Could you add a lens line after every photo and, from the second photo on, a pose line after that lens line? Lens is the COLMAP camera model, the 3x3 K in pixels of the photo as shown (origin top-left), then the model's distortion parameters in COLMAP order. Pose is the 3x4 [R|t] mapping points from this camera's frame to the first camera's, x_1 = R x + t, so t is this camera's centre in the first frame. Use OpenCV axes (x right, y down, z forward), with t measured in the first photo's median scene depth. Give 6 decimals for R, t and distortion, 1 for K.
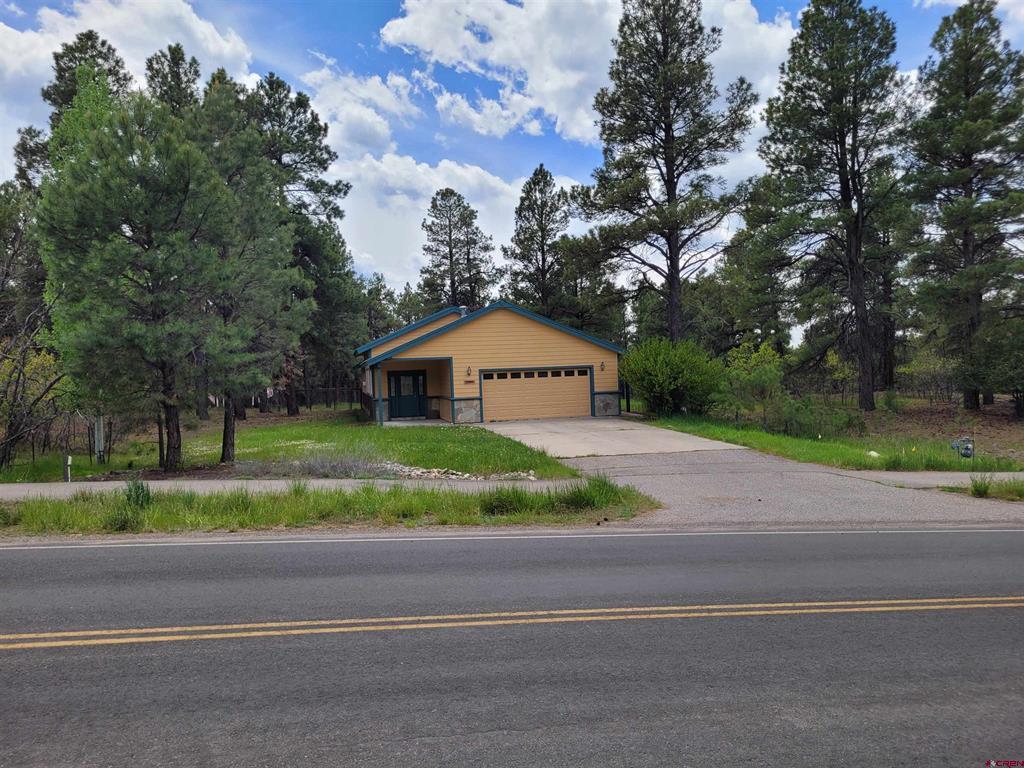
lens RADIAL K [[776.5, 0, 512.0], [0, 776.5, 380.5], [0, 0, 1]] dist [-0.006827, -0.000990]
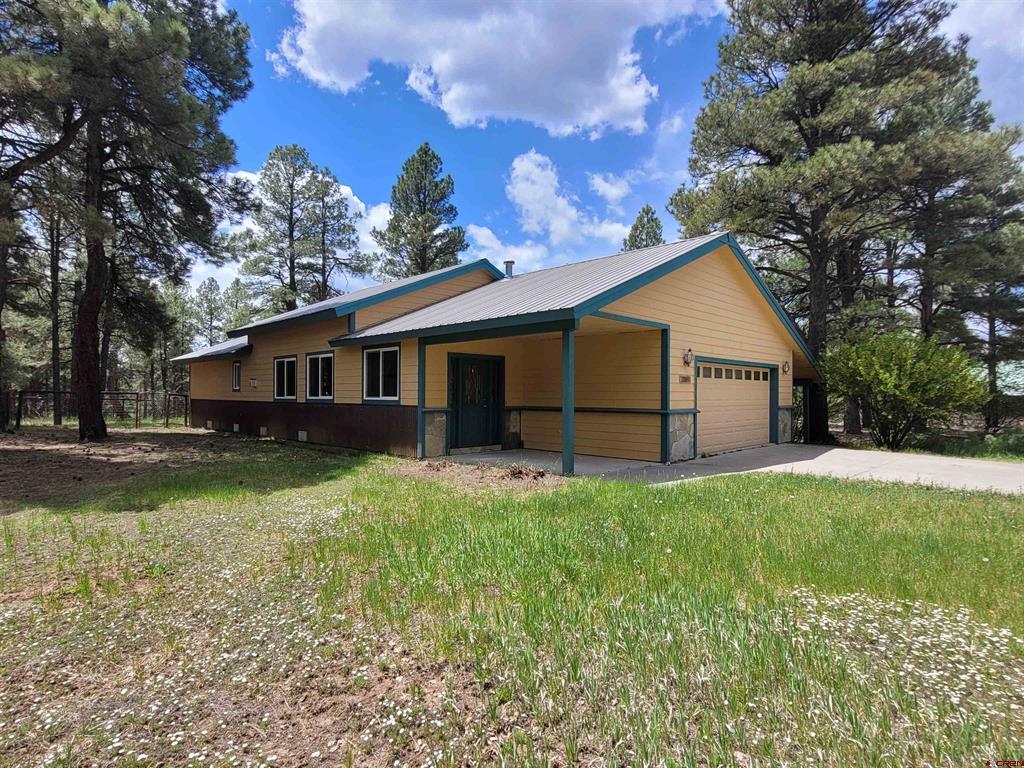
lens RADIAL K [[553.2, 0, 516.3], [0, 553.2, 390.5], [0, 0, 1]] dist [0.000238, 0.000206]
pose [[0.836997, 0.045777, 0.545289, -0.318401], [-0.029534, 0.998821, -0.038517, 0.024512], [-0.546410, 0.016134, 0.837363, 0.697496]]
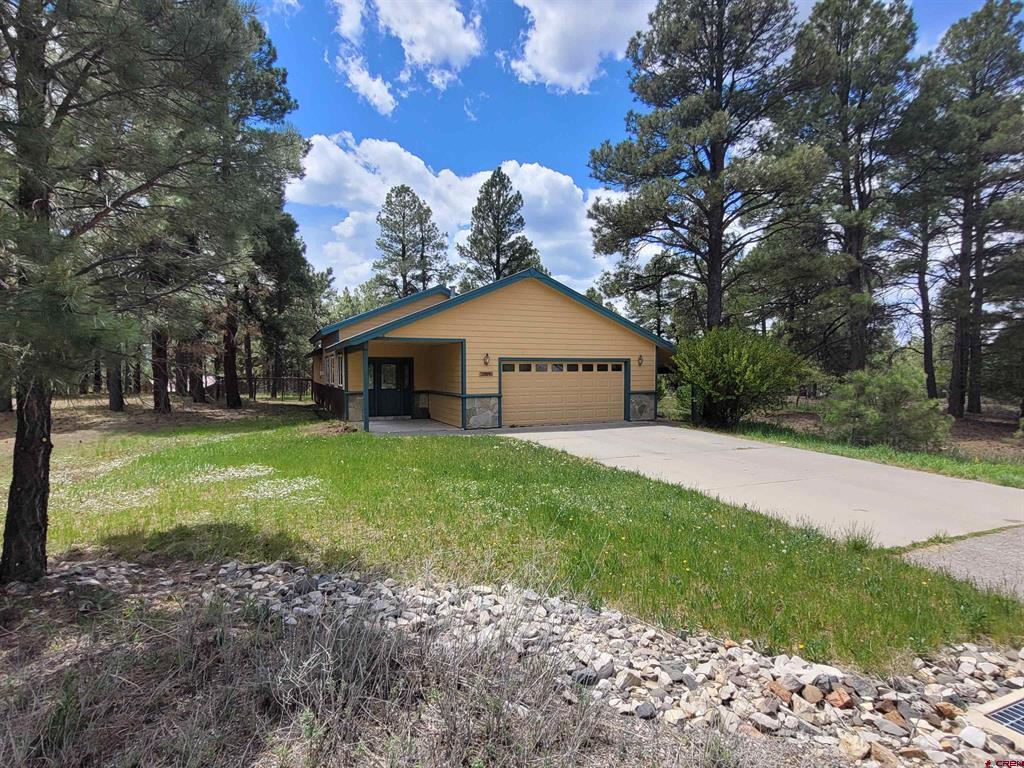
lens RADIAL K [[553.2, 0, 508.6], [0, 553.2, 388.9], [0, 0, 1]] dist [0.000238, 0.000206]
pose [[0.982555, 0.028853, 0.183720, -0.121809], [-0.032140, 0.999372, 0.014940, 0.007236], [-0.183174, -0.020584, 0.982865, 0.429099]]
